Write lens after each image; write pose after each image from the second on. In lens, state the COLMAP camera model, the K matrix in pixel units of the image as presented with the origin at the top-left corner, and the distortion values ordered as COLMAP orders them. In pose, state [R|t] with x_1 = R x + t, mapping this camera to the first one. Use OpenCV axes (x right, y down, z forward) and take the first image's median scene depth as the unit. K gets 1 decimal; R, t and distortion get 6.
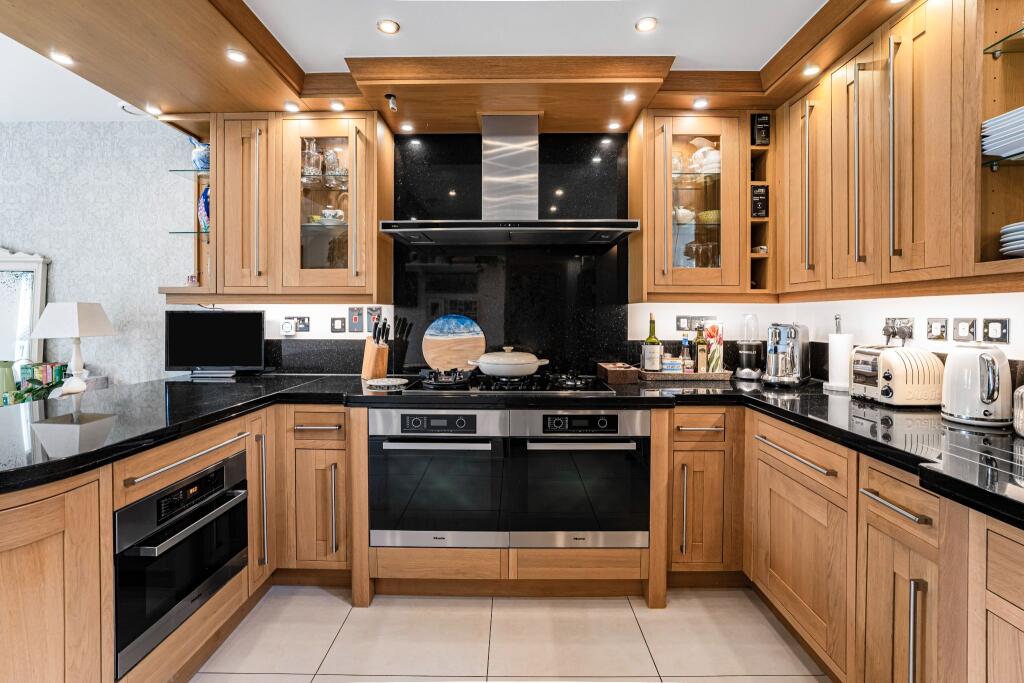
lens RADIAL K [[448.3, 0, 515.0], [0, 448.3, 323.8], [0, 0, 1]] dist [-0.043567, 0.013697]
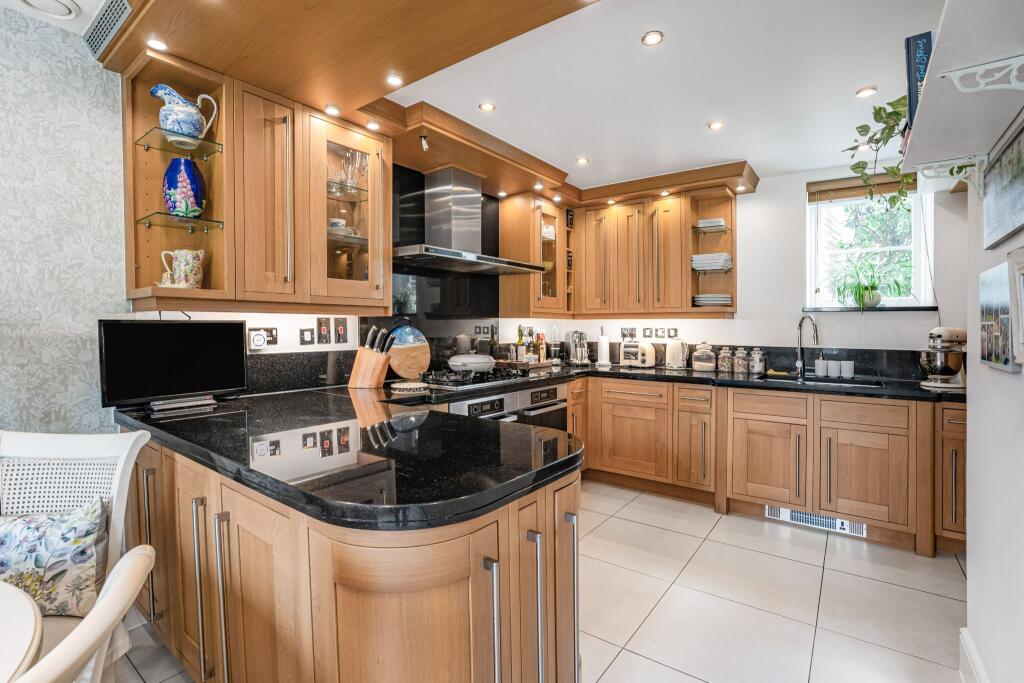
lens RADIAL K [[417.2, 0, 530.8], [0, 417.2, 338.0], [0, 0, 1]] dist [-0.028282, 0.000771]
pose [[0.631802, -0.020722, 0.774853, -0.884959], [0.012214, 0.999785, 0.016778, -0.003473], [-0.775033, -0.001136, 0.631919, 0.091363]]
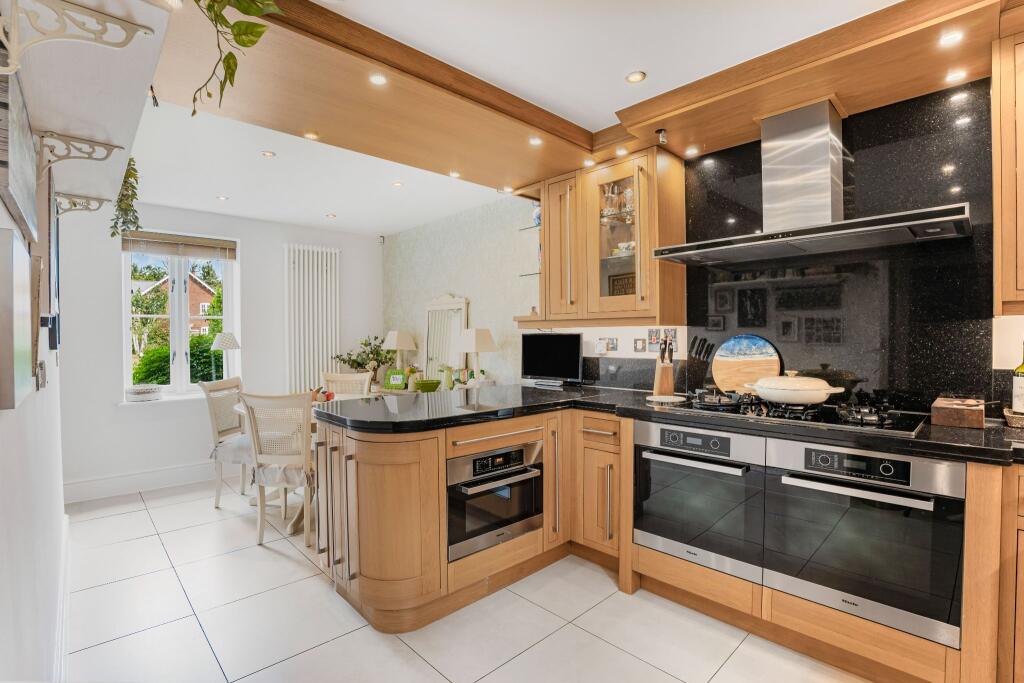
lens RADIAL K [[474.3, 0, 548.2], [0, 474.3, 350.3], [0, 0, 1]] dist [-0.077389, 0.026289]
pose [[0.728846, 0.012275, -0.684568, 0.270146], [-0.004509, 0.999904, 0.013129, 0.001451], [0.684663, -0.006482, 0.728831, -0.006670]]
